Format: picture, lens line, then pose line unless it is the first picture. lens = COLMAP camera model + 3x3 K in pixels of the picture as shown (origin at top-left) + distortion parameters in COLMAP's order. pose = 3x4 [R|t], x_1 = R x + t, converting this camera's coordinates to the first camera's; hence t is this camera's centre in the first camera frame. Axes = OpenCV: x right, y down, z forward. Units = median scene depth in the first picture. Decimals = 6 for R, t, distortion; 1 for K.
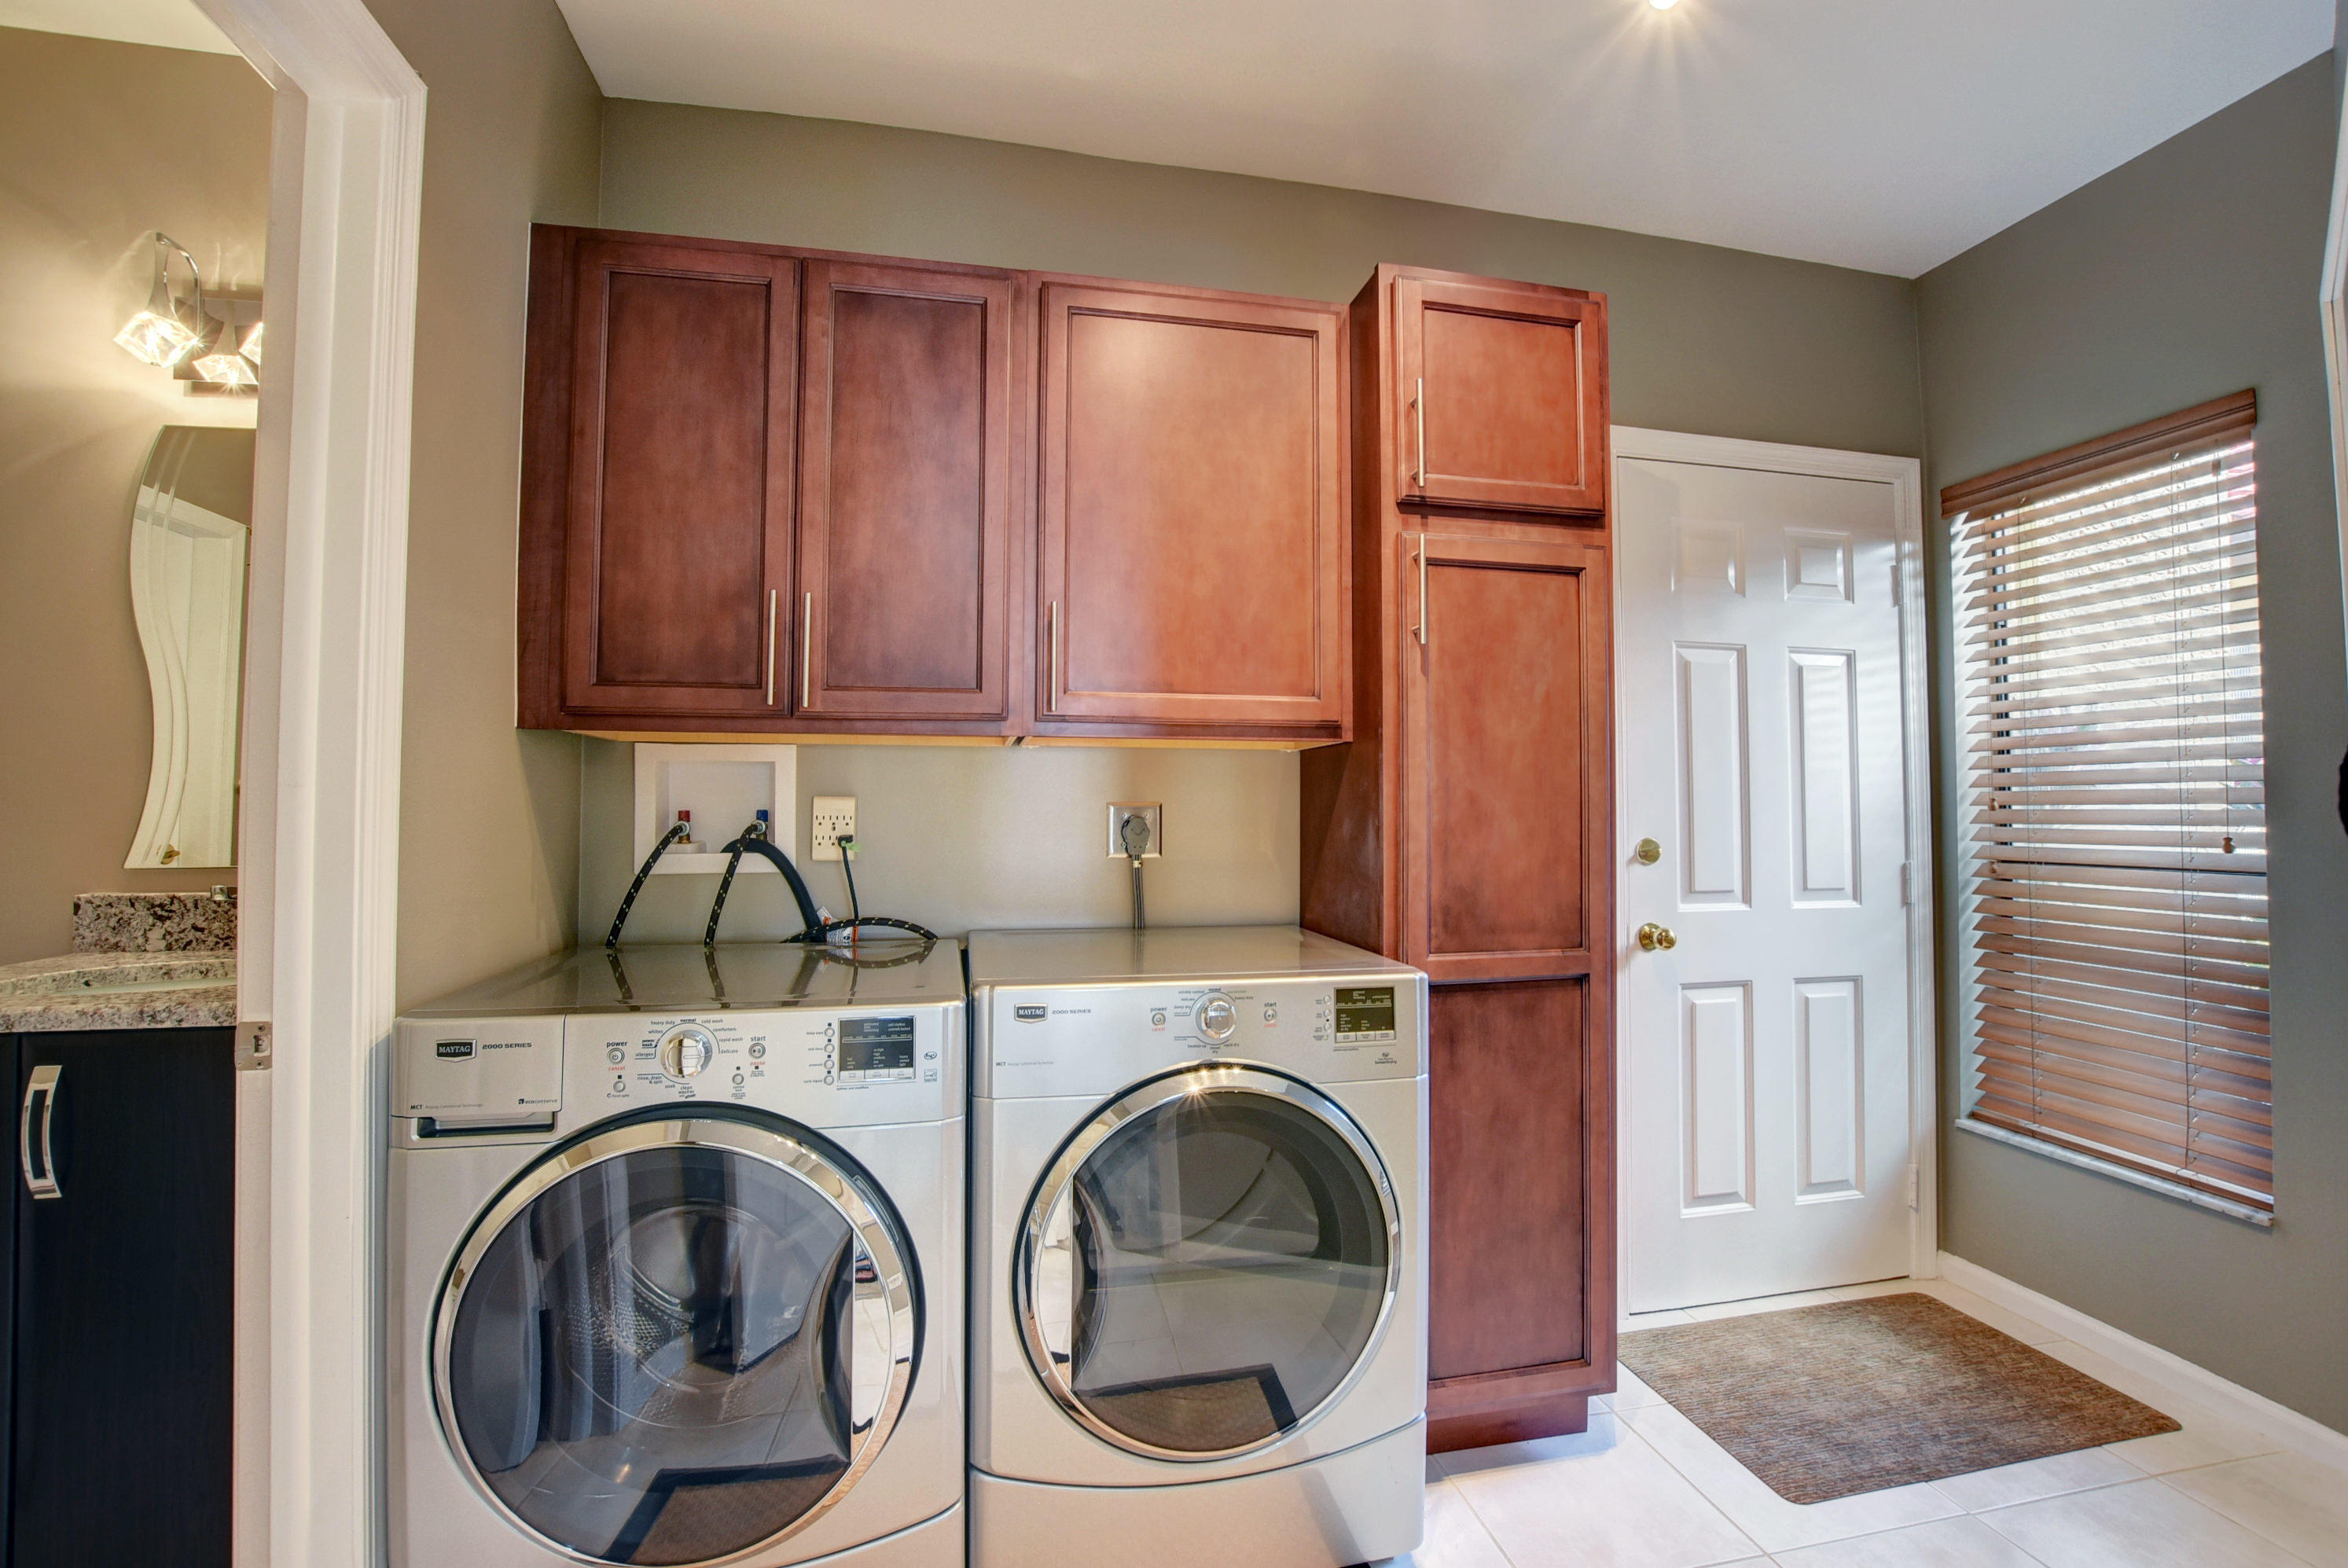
lens RADIAL K [[1021.9, 0, 1171.8], [0, 1021.9, 781.0], [0, 0, 1]] dist [-0.017152, -0.000096]
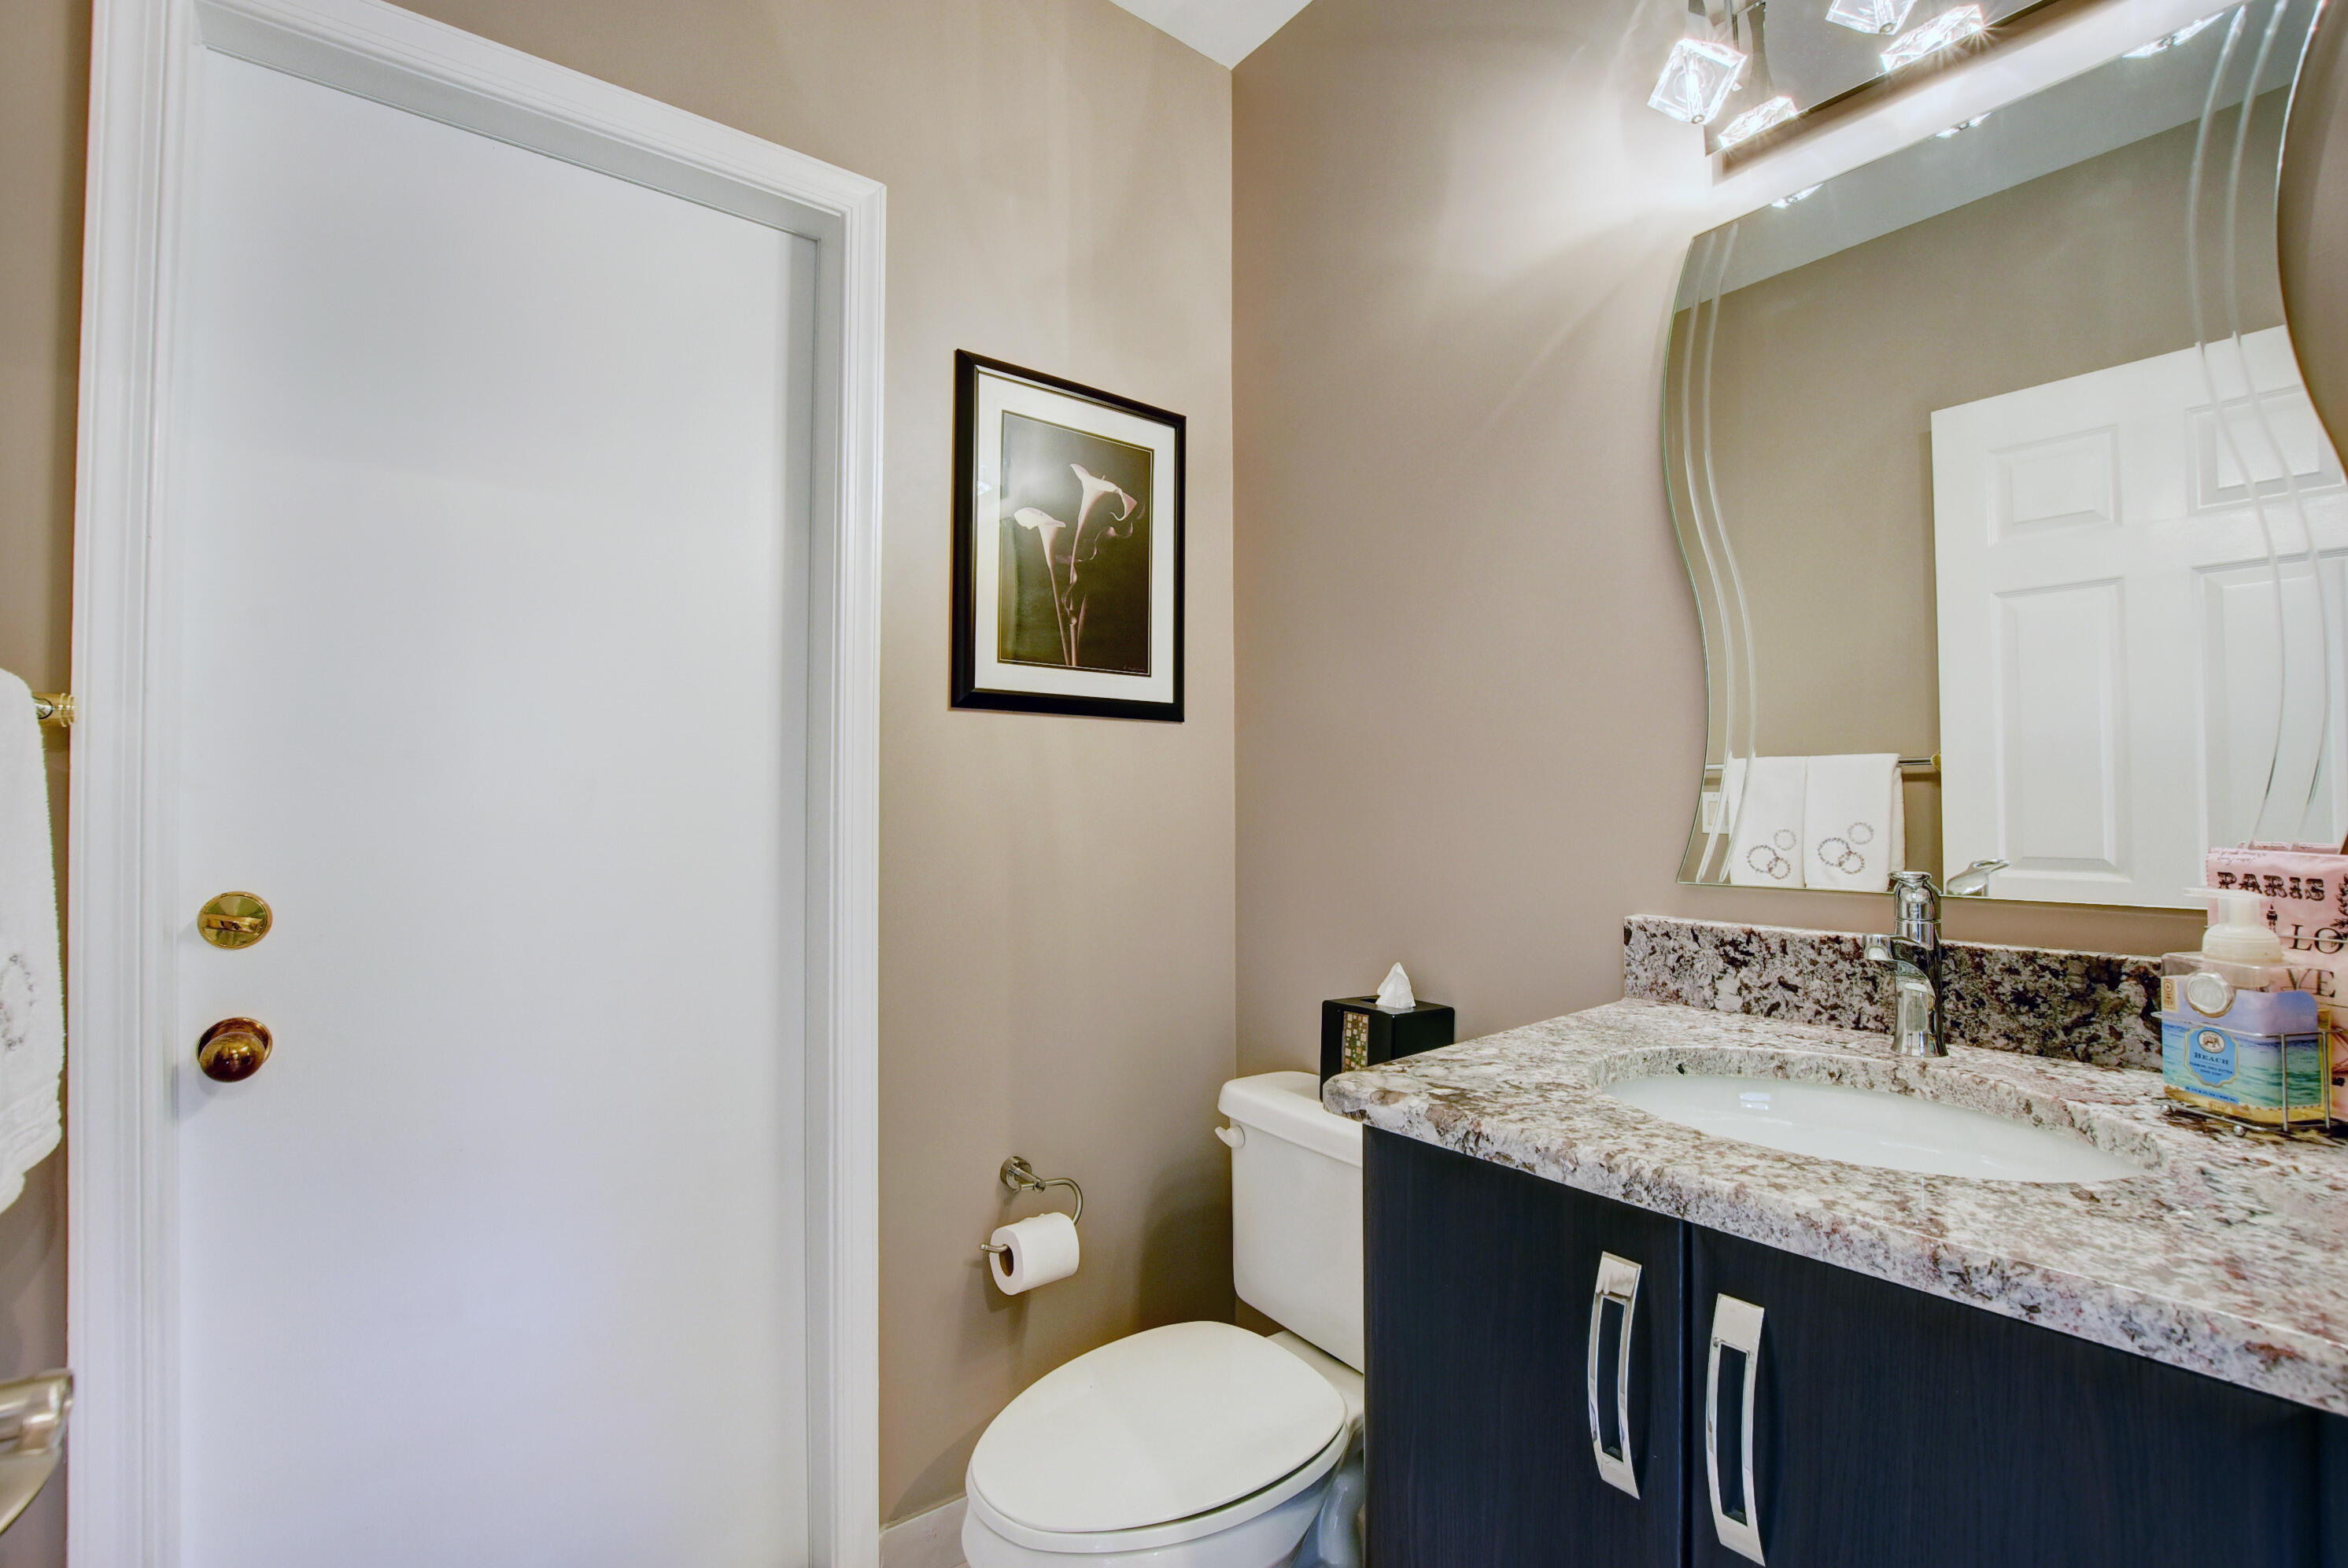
lens RADIAL K [[1021.9, 0, 1167.4], [0, 1021.9, 785.3], [0, 0, 1]] dist [-0.017152, -0.000096]
pose [[0.443031, -0.018498, -0.896316, -0.576617], [0.034634, 0.999394, -0.003507, 0.009775], [0.895837, -0.029489, 0.443403, 0.377109]]
